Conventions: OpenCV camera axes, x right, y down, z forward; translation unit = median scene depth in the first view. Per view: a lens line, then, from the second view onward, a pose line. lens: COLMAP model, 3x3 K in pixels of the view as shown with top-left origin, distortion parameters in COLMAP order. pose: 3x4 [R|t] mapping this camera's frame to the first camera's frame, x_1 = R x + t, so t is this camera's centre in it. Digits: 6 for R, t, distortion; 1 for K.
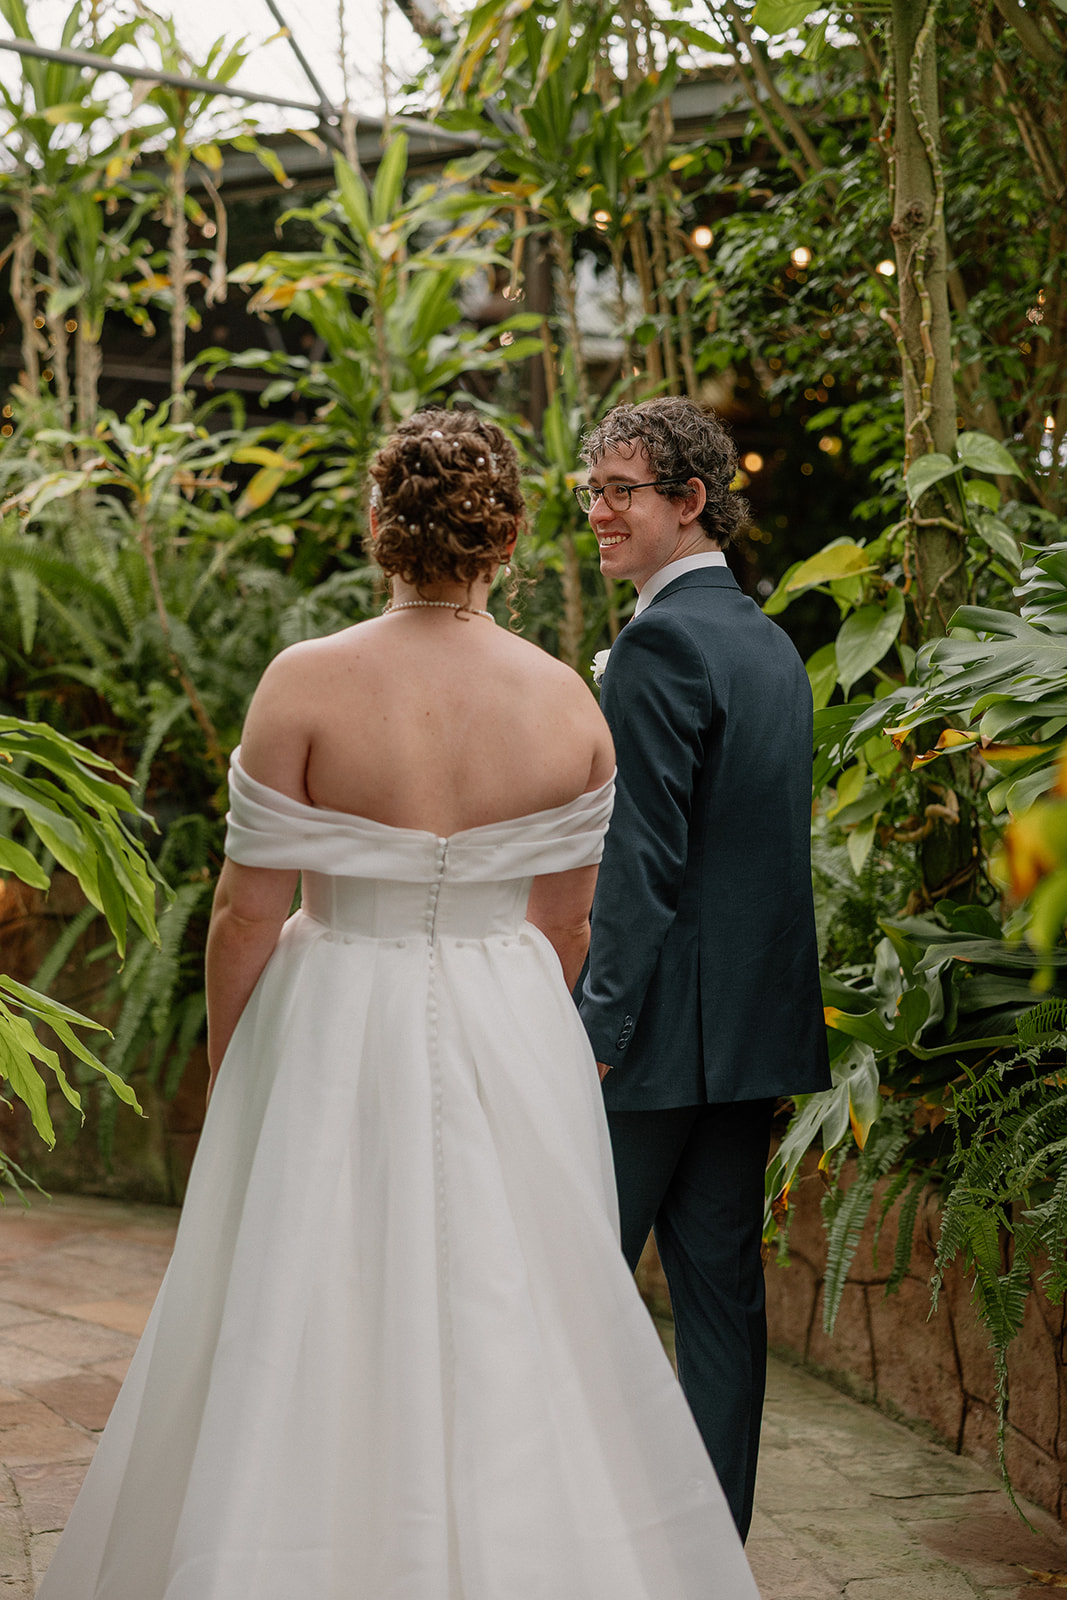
lens RADIAL K [[3080.1, 0, 479.6], [0, 3080.1, 786.2], [0, 0, 1]] dist [-0.034035, 0.000000]
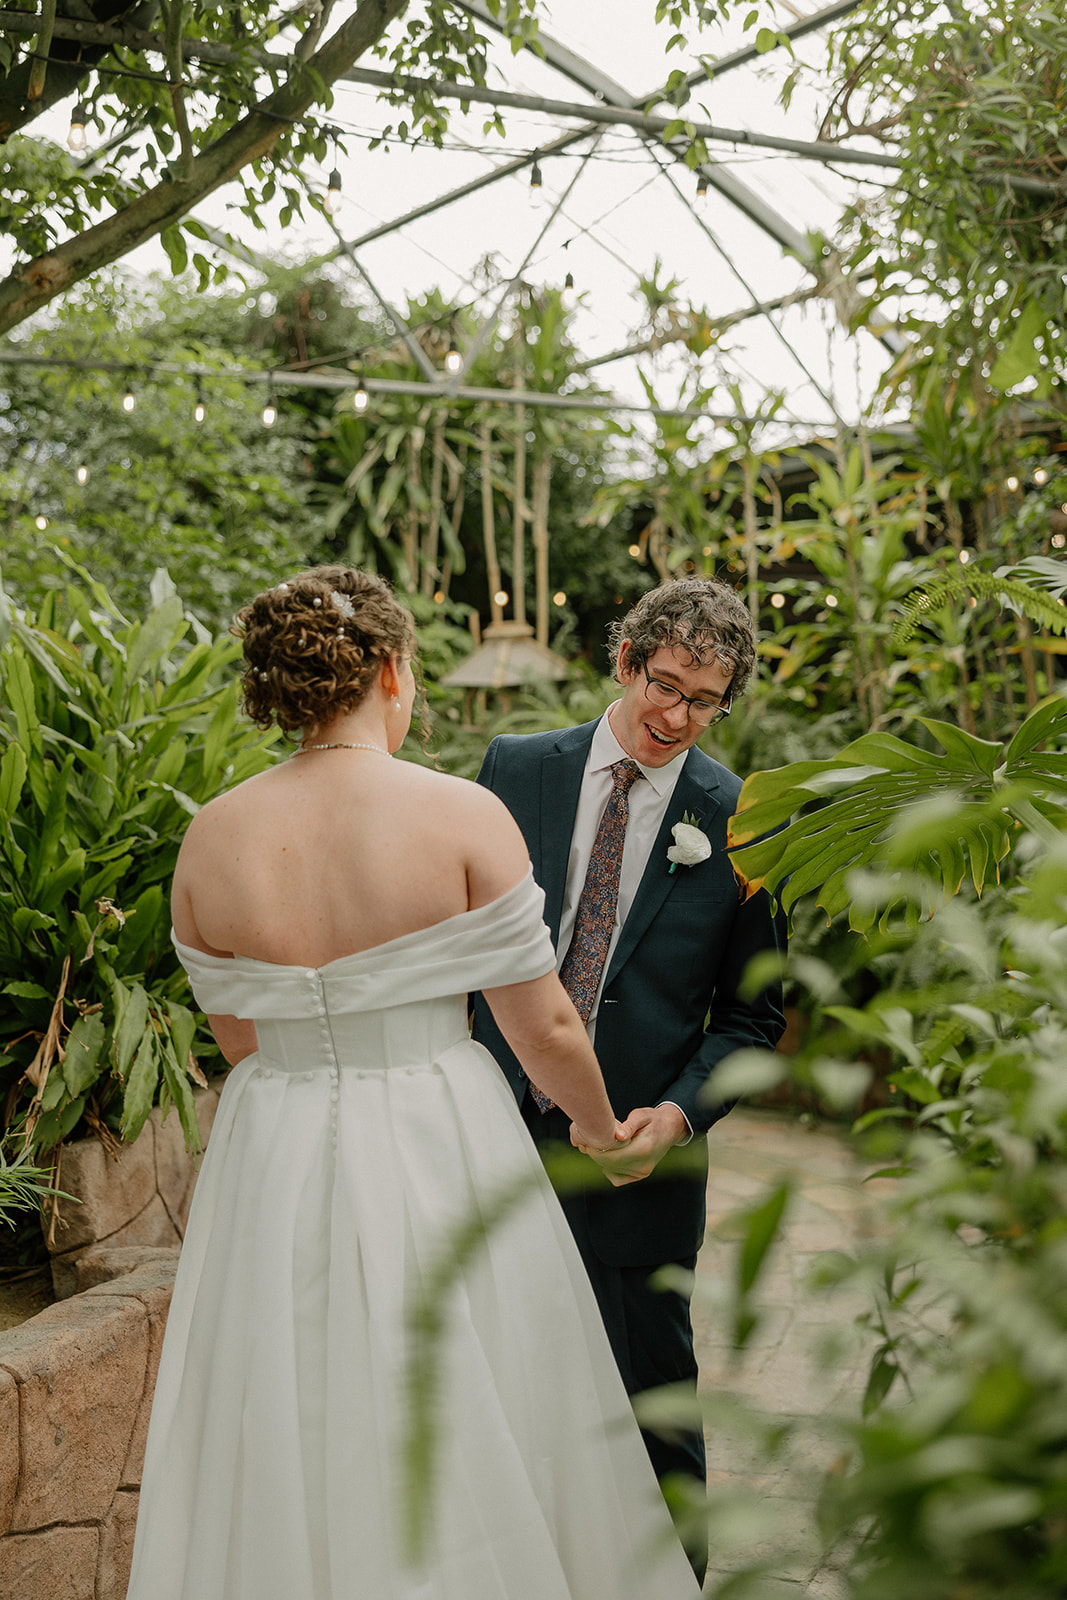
lens RADIAL K [[2148.3, 0, 523.5], [0, 2148.3, 800.5], [0, 0, 1]] dist [-0.032117, 0.000000]
pose [[0.955530, -0.036973, -0.292566, 0.161219], [0.031726, 0.999240, -0.022661, -0.004740], [0.293181, 0.012371, 0.955977, -0.172340]]
